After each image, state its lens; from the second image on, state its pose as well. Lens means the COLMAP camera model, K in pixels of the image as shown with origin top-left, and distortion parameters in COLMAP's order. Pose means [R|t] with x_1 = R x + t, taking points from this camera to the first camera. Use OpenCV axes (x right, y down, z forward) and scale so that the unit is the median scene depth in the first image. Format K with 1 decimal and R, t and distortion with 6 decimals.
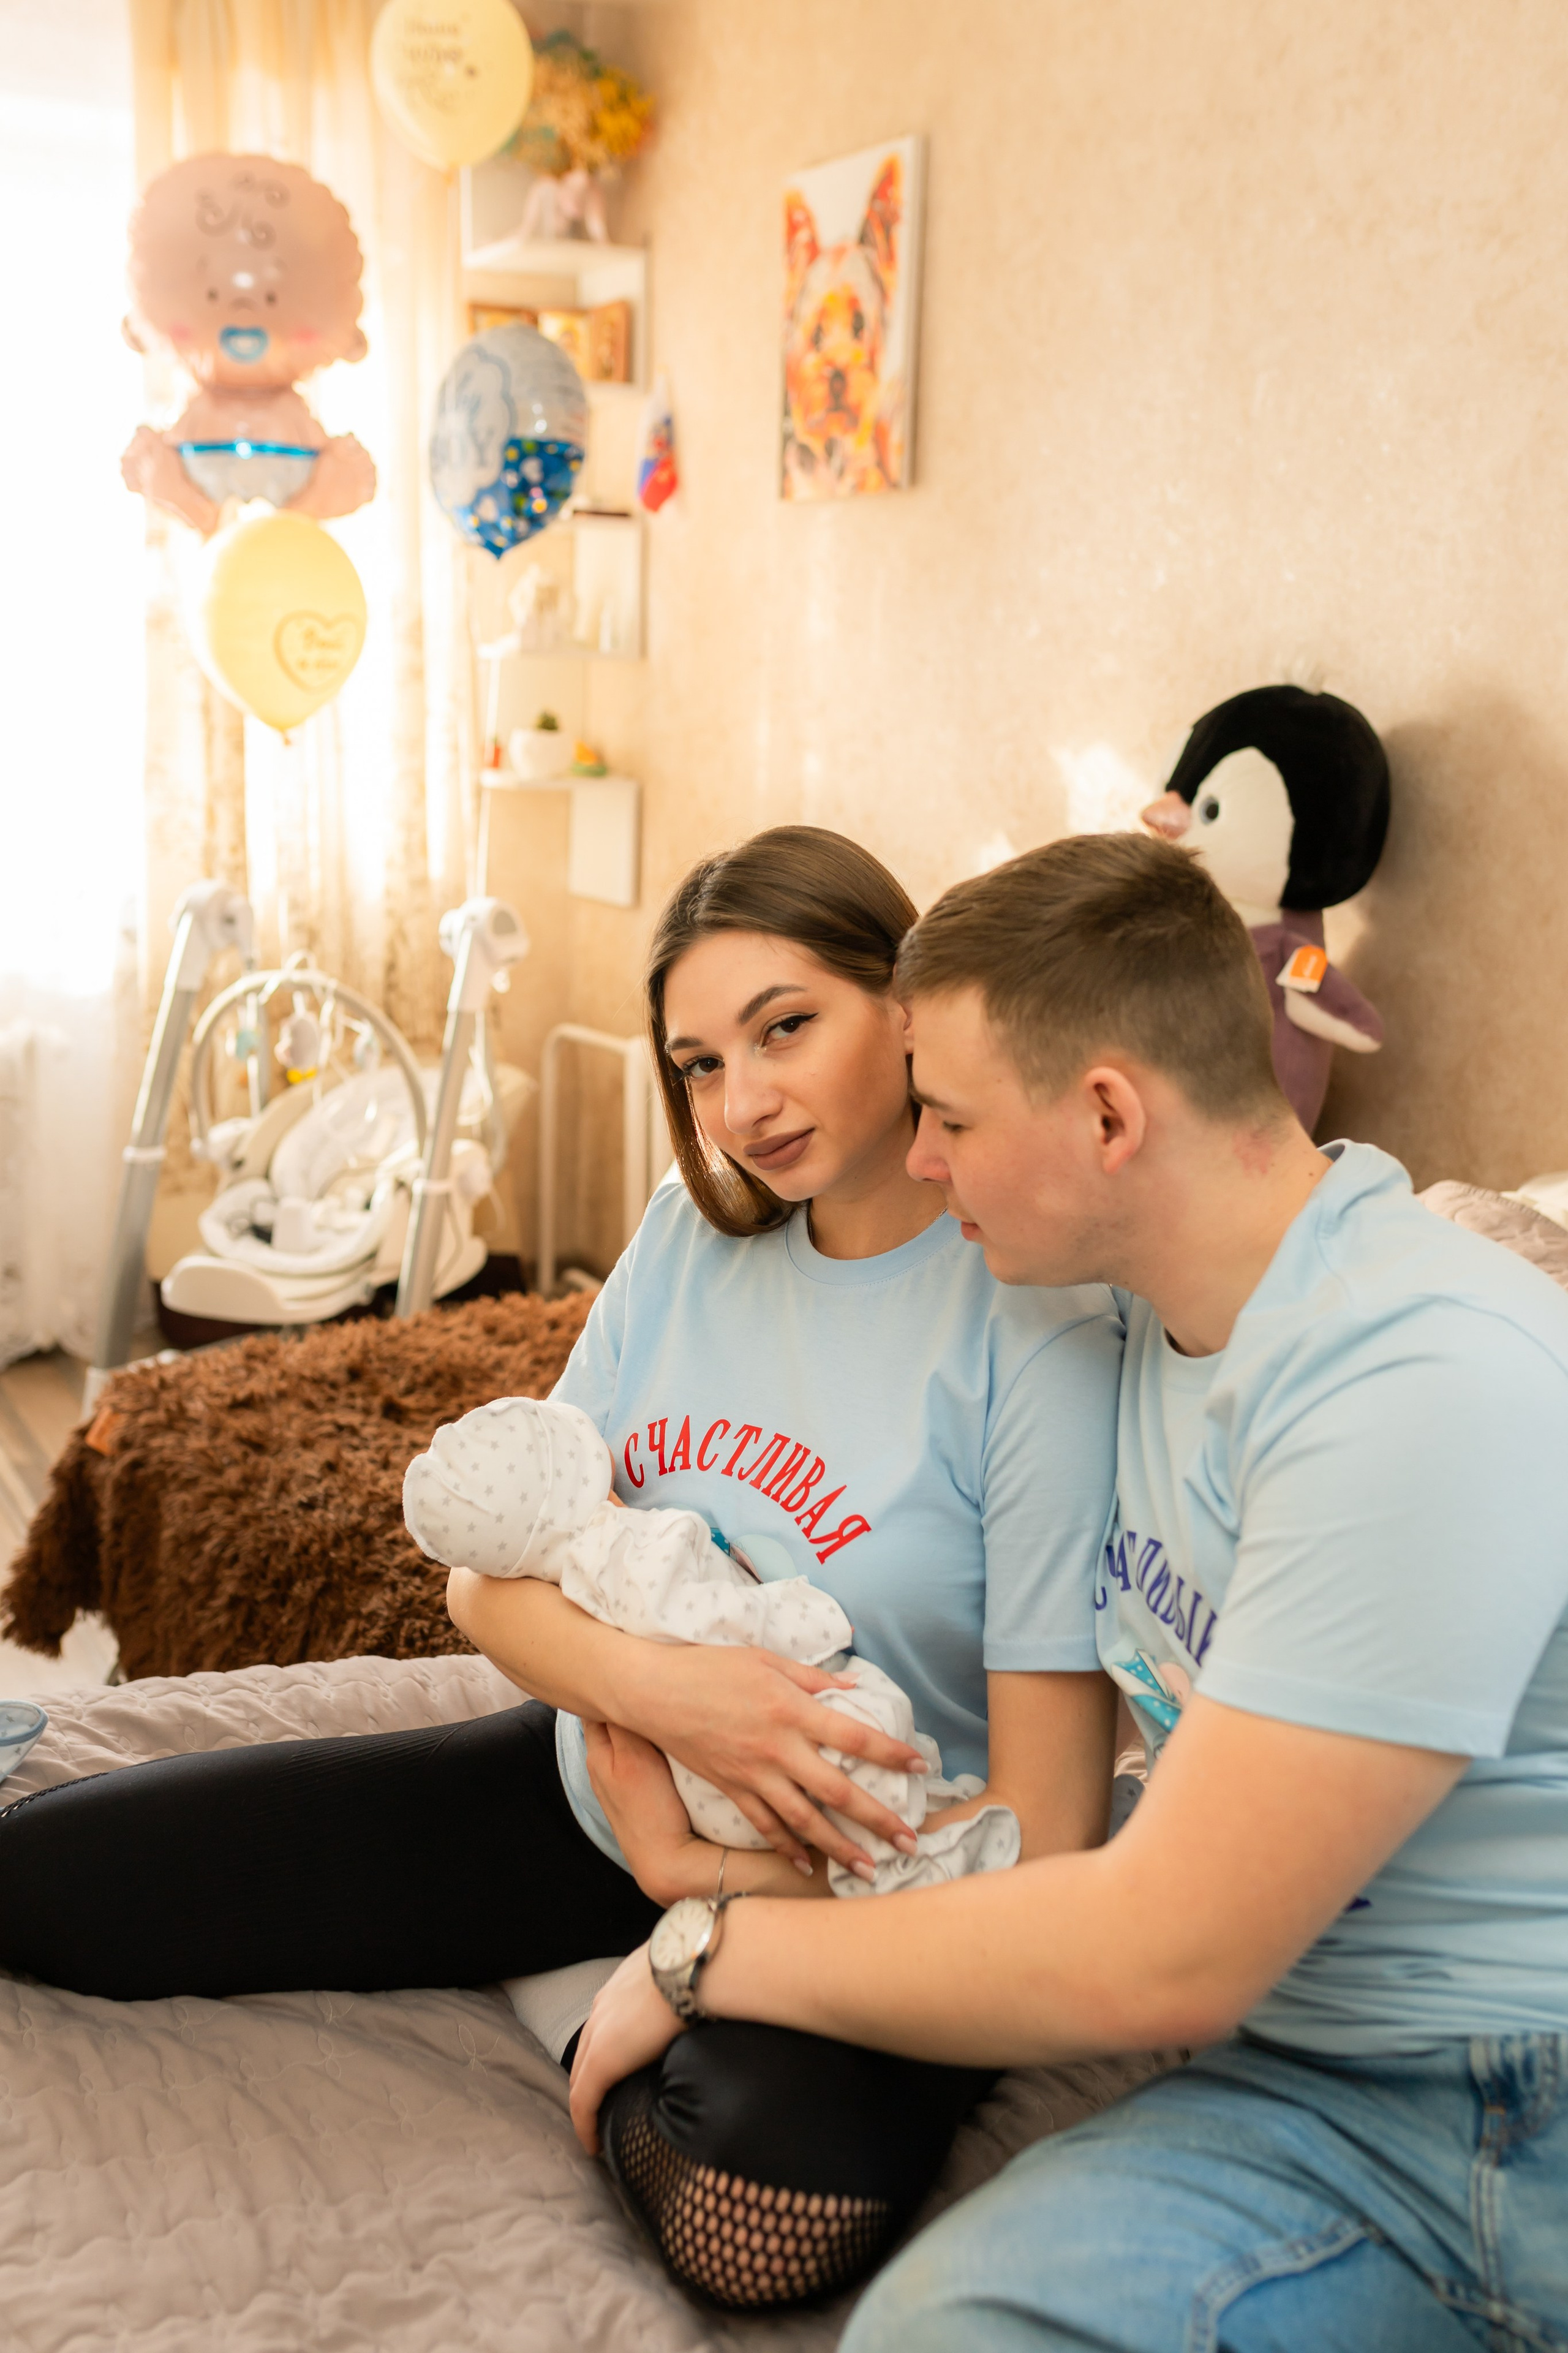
lens RADIAL K [[2309.1, 0, 705.2], [0, 2309.1, 1157.2], [0, 0, 1]] dist [0.000420, 0.000000]
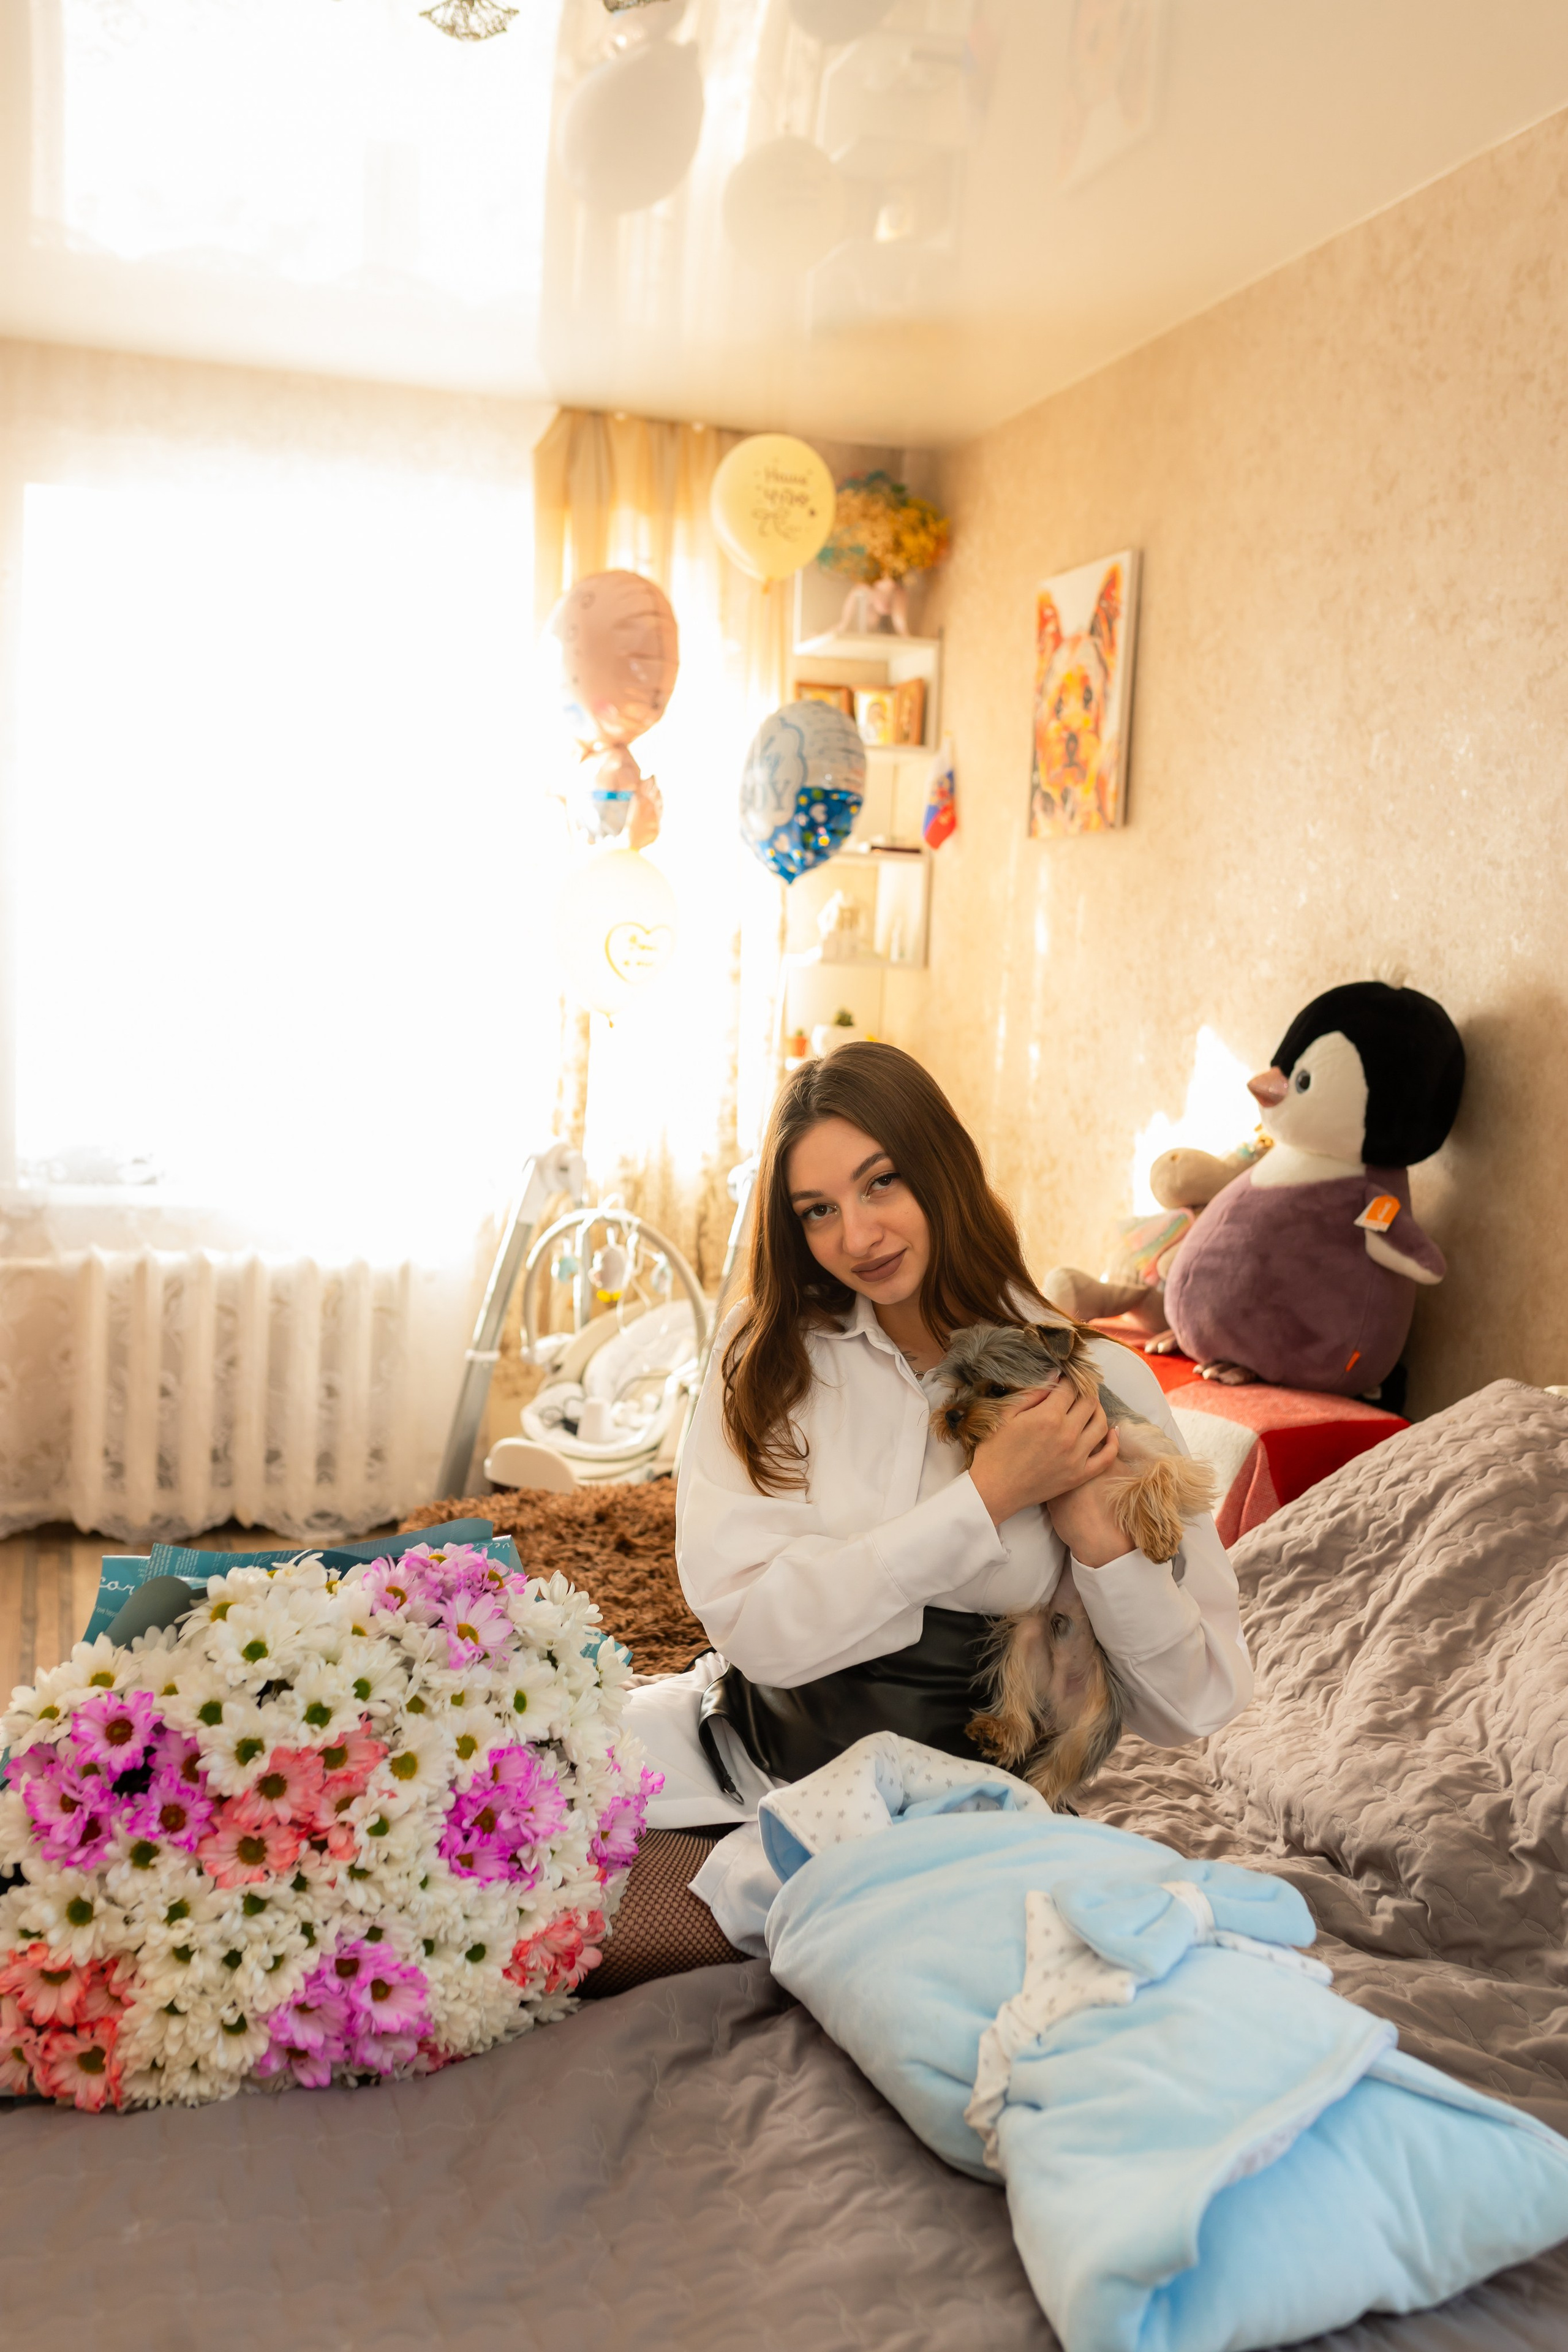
lens RADIAL K [[2308.3, 0, 774.9], [0, 2308.3, 1183.3], [0, 0, 1]] dist [0.000420, 0.000000]
pose [[0.981637, 0.032044, -0.188048, 0.142915], [-0.057578, 0.989584, -0.131938, 0.063841], [0.181862, 0.140343, 0.973257, -0.180756]]
